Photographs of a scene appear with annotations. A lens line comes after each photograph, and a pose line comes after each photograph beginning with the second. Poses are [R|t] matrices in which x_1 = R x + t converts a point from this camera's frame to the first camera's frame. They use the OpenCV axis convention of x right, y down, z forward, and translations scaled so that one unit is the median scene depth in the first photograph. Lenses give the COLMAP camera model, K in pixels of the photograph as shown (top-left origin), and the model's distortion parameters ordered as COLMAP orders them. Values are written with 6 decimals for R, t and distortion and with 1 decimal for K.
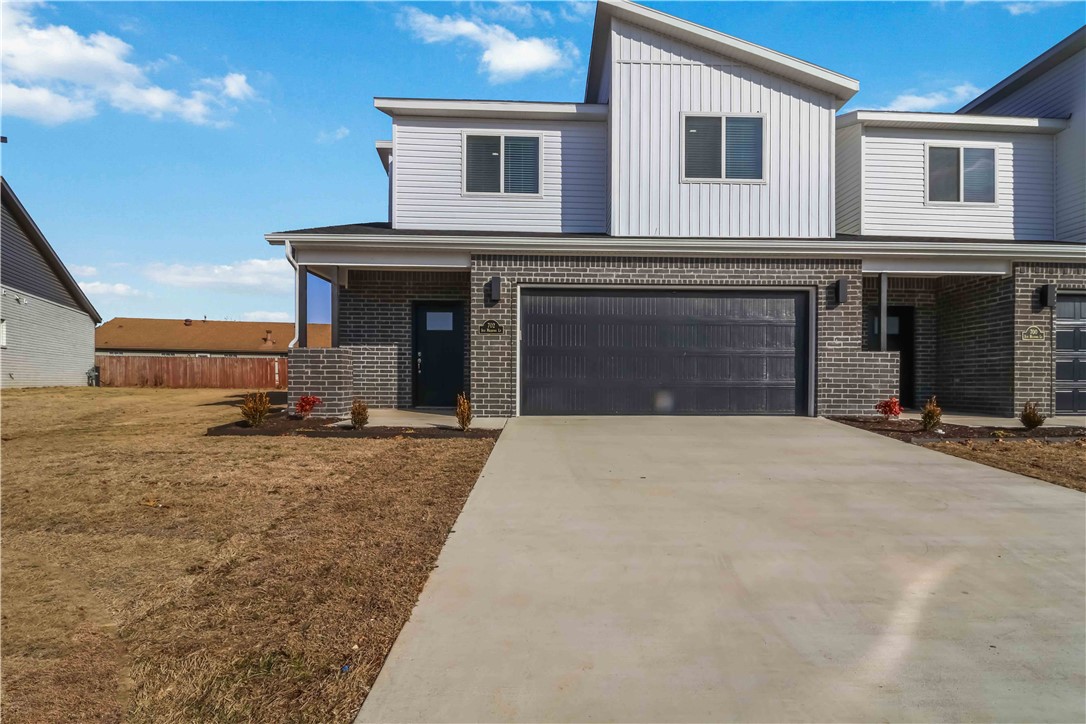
lens RADIAL K [[503.2, 0, 553.2], [0, 503.2, 388.1], [0, 0, 1]] dist [-0.012203, -0.002923]
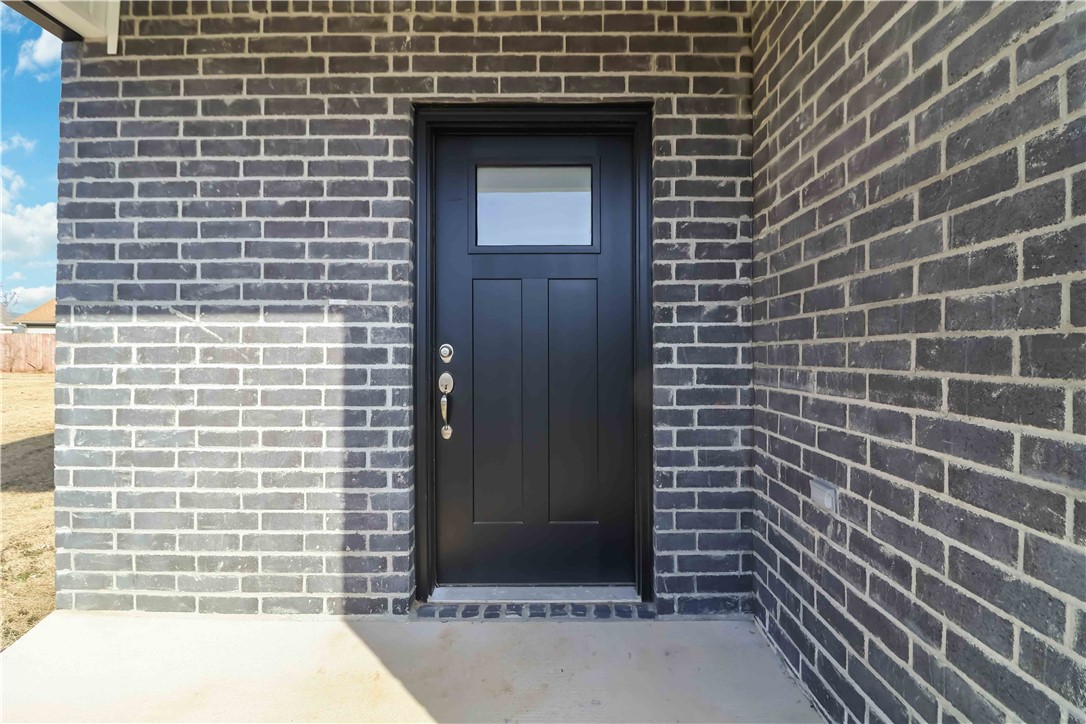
lens RADIAL K [[503.2, 0, 551.4], [0, 503.2, 354.9], [0, 0, 1]] dist [-0.012203, -0.002923]
pose [[0.998549, -0.002687, -0.053787, -0.233947], [0.002285, 0.999969, -0.007547, -0.073566], [0.053806, 0.007414, 0.998524, 0.878390]]
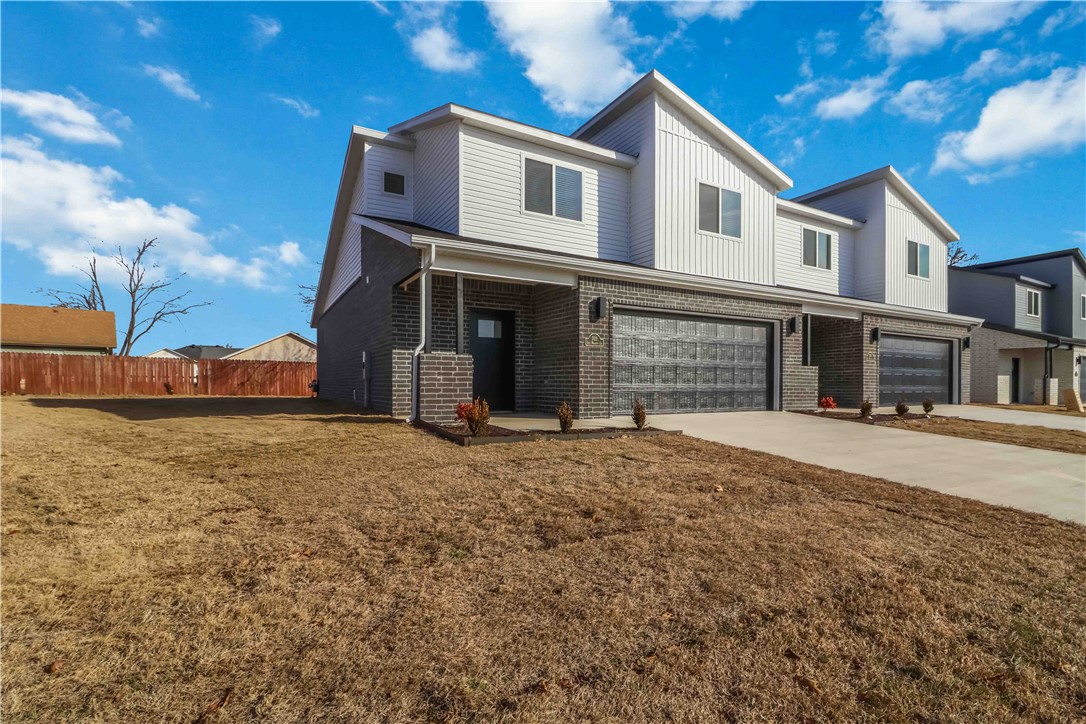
lens RADIAL K [[503.2, 0, 569.3], [0, 503.2, 387.9], [0, 0, 1]] dist [-0.012203, -0.002923]
pose [[0.880553, -0.005748, 0.473913, -0.648456], [0.007830, 0.999966, -0.002420, -0.009013], [-0.473883, 0.005842, 0.880568, 0.015376]]
